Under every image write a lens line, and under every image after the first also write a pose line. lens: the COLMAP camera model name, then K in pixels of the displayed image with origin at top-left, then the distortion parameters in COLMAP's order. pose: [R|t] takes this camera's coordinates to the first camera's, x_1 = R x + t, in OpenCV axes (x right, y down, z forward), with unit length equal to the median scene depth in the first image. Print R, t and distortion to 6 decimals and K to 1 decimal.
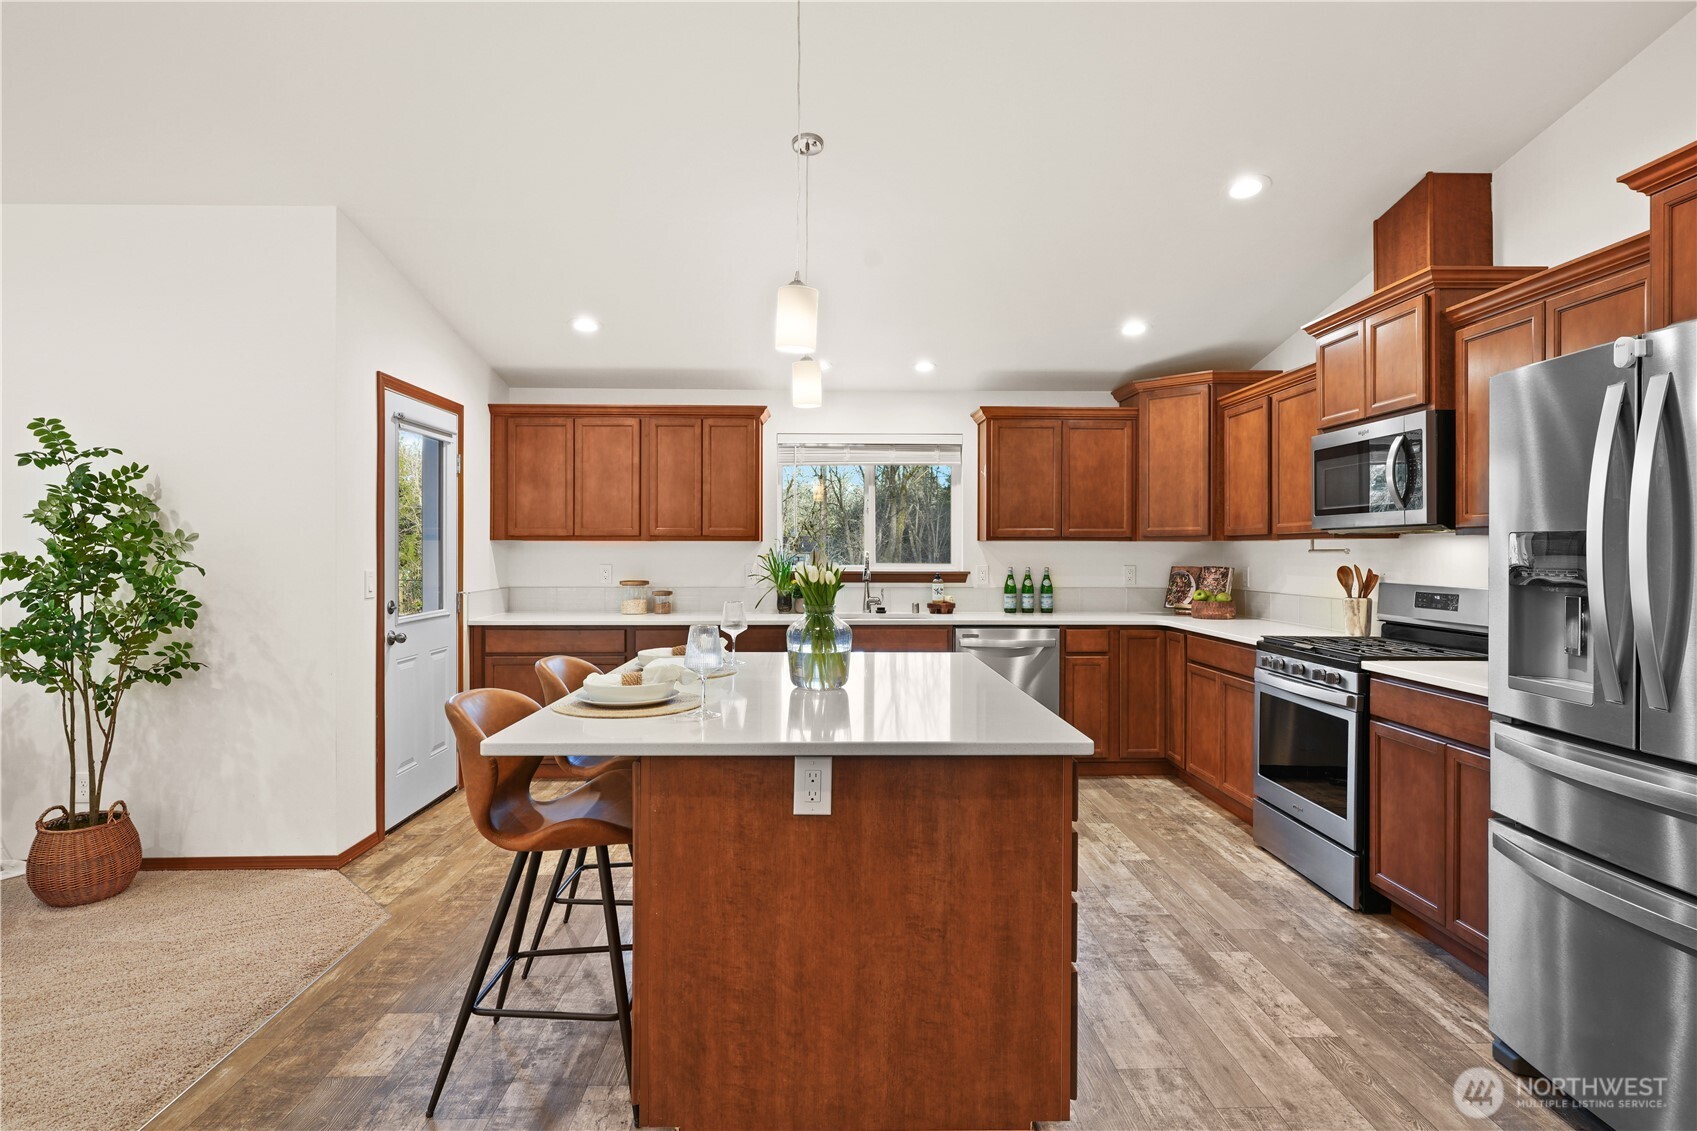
lens RADIAL K [[893.5, 0, 839.5], [0, 893.5, 548.9], [0, 0, 1]] dist [0.000670, 0.003072]
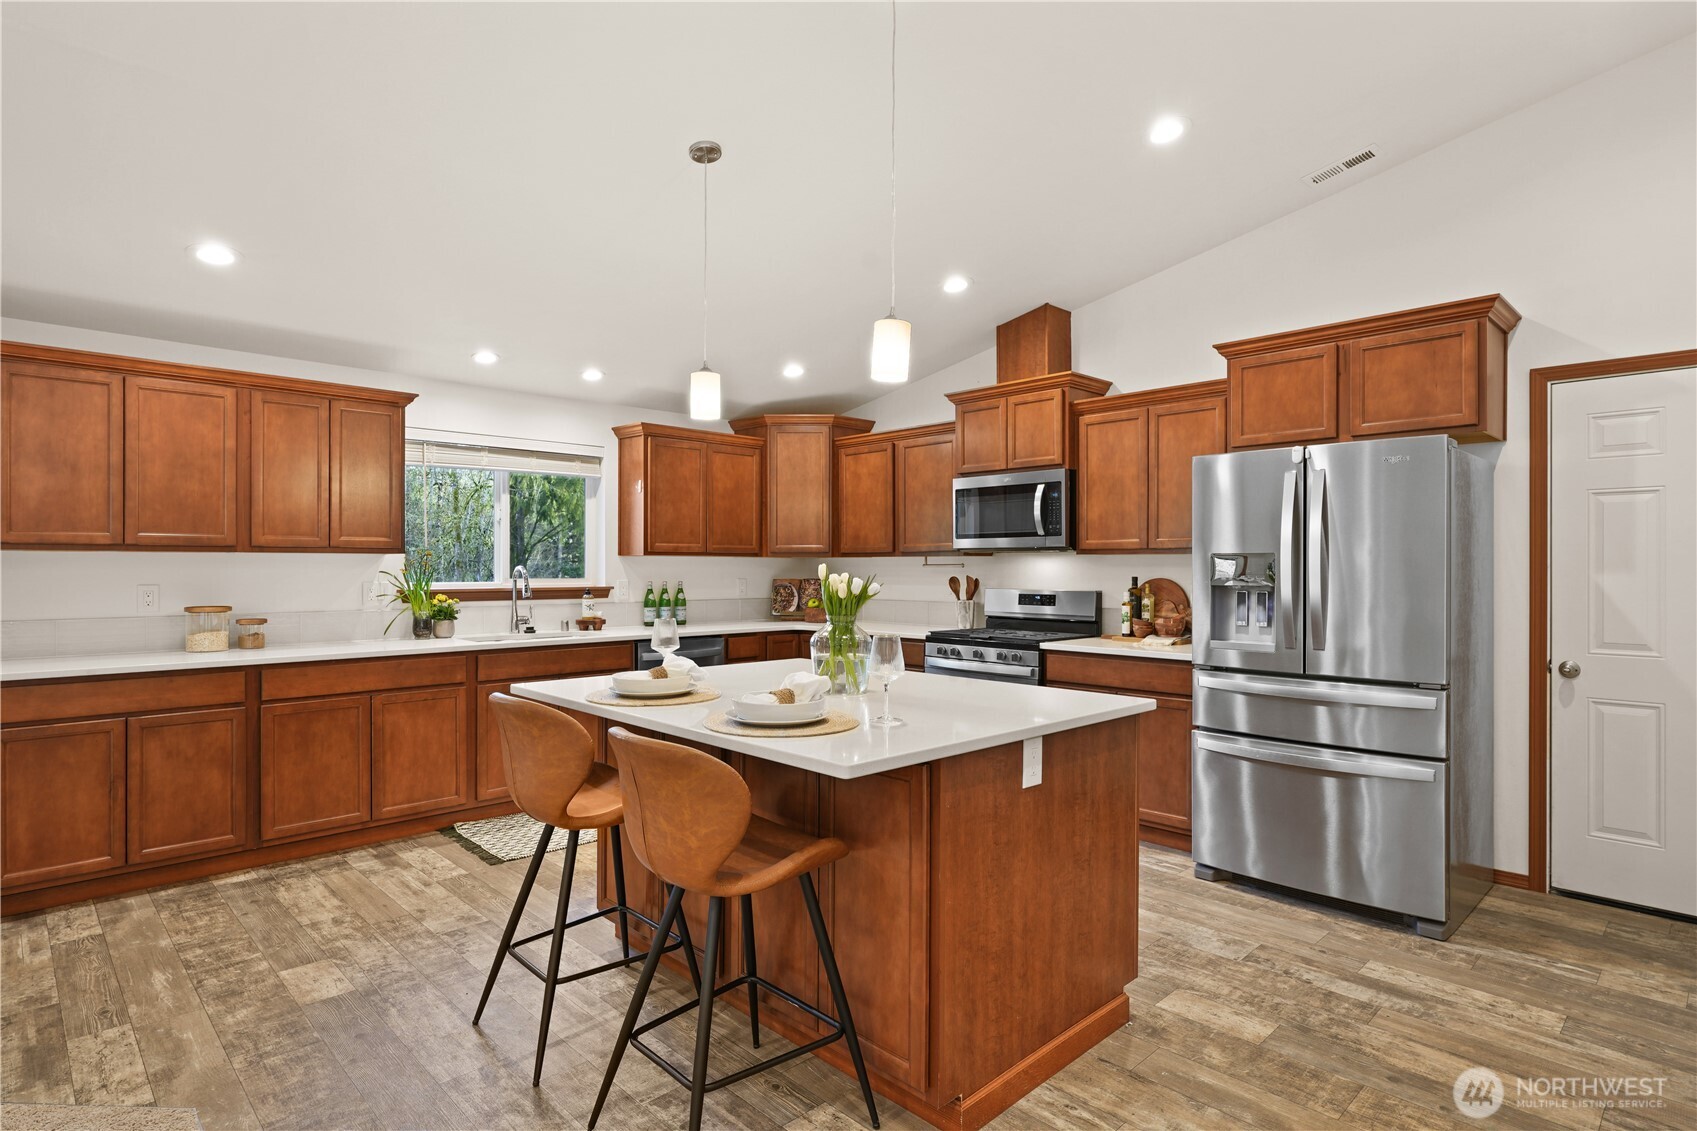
lens RADIAL K [[893.5, 0, 841.3], [0, 893.5, 564.5], [0, 0, 1]] dist [0.000670, 0.003072]
pose [[0.734409, 0.000643, 0.678707, -0.467930], [-0.000292, 1.000000, -0.000632, 0.002122], [-0.678707, 0.000266, 0.734409, 0.138023]]
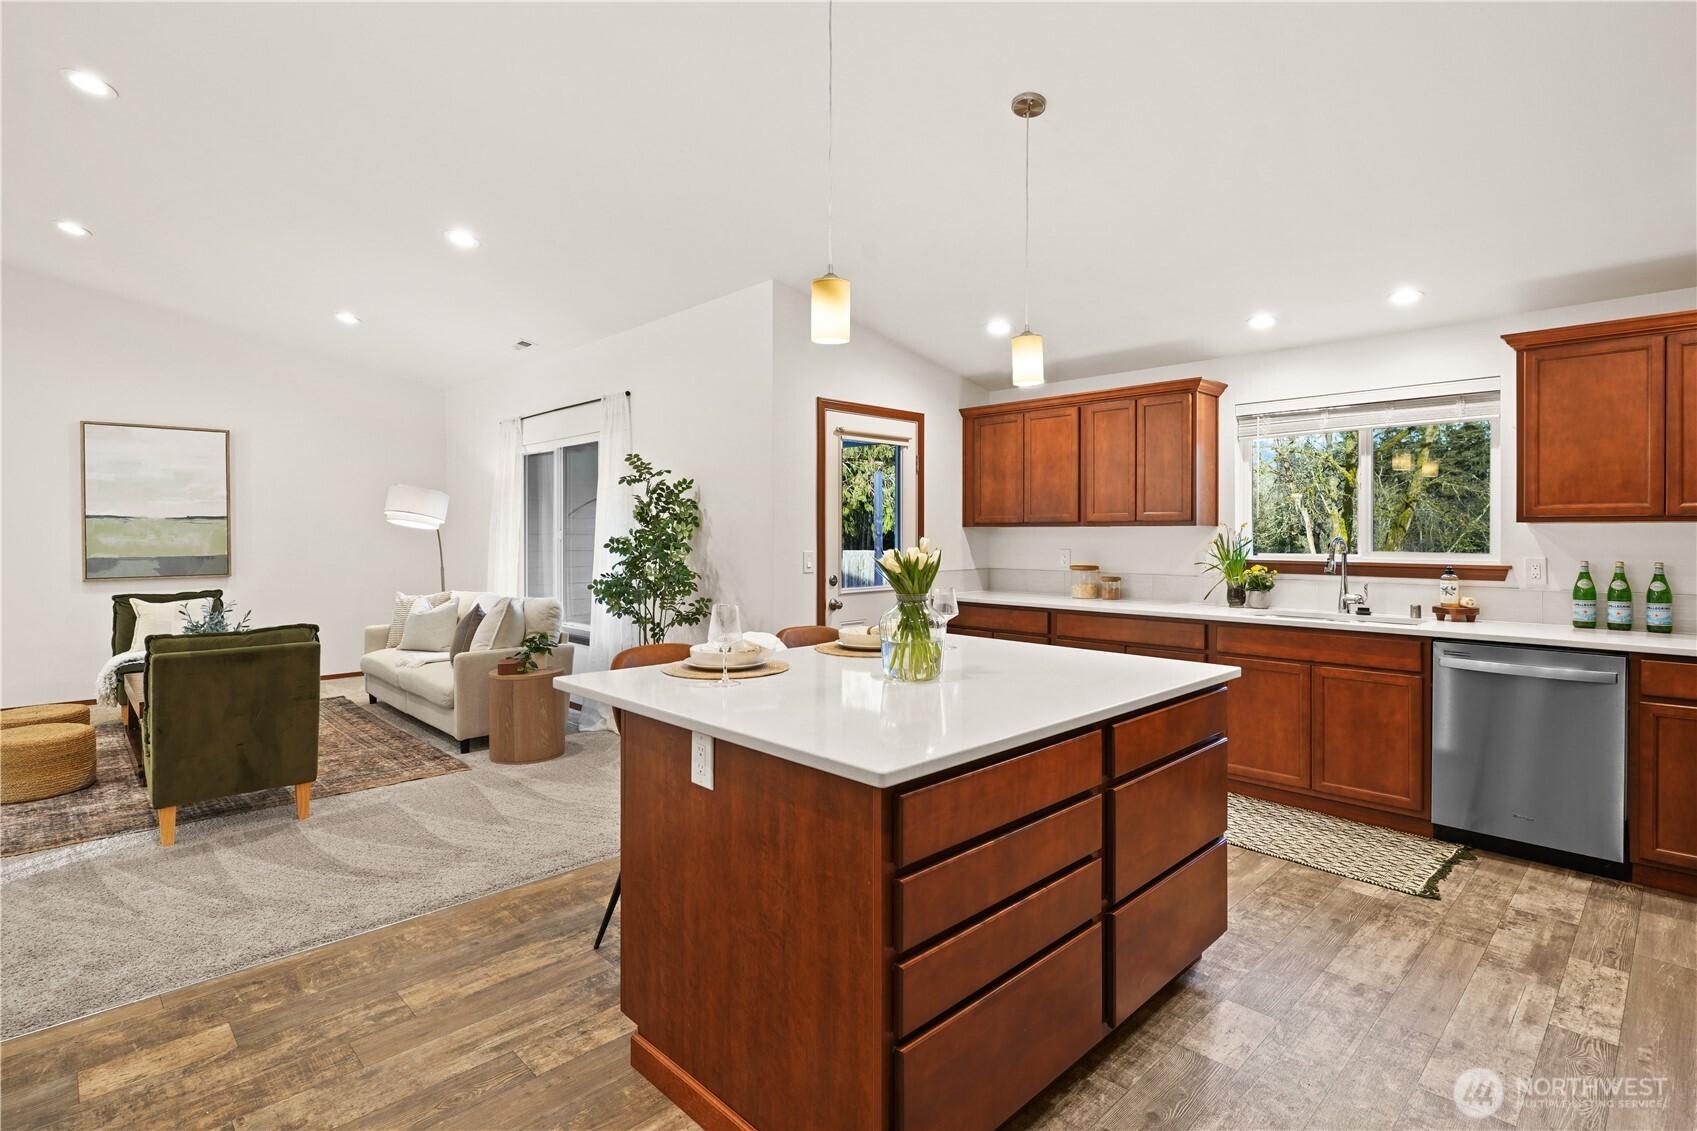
lens RADIAL K [[827.5, 0, 838.5], [0, 827.5, 531.0], [0, 0, 1]] dist [0.005544, -0.003144]
pose [[0.678732, -0.003049, -0.734380, 0.369341], [0.001140, 0.999995, -0.003098, -0.001714], [0.734385, 0.001266, 0.678732, 0.205627]]
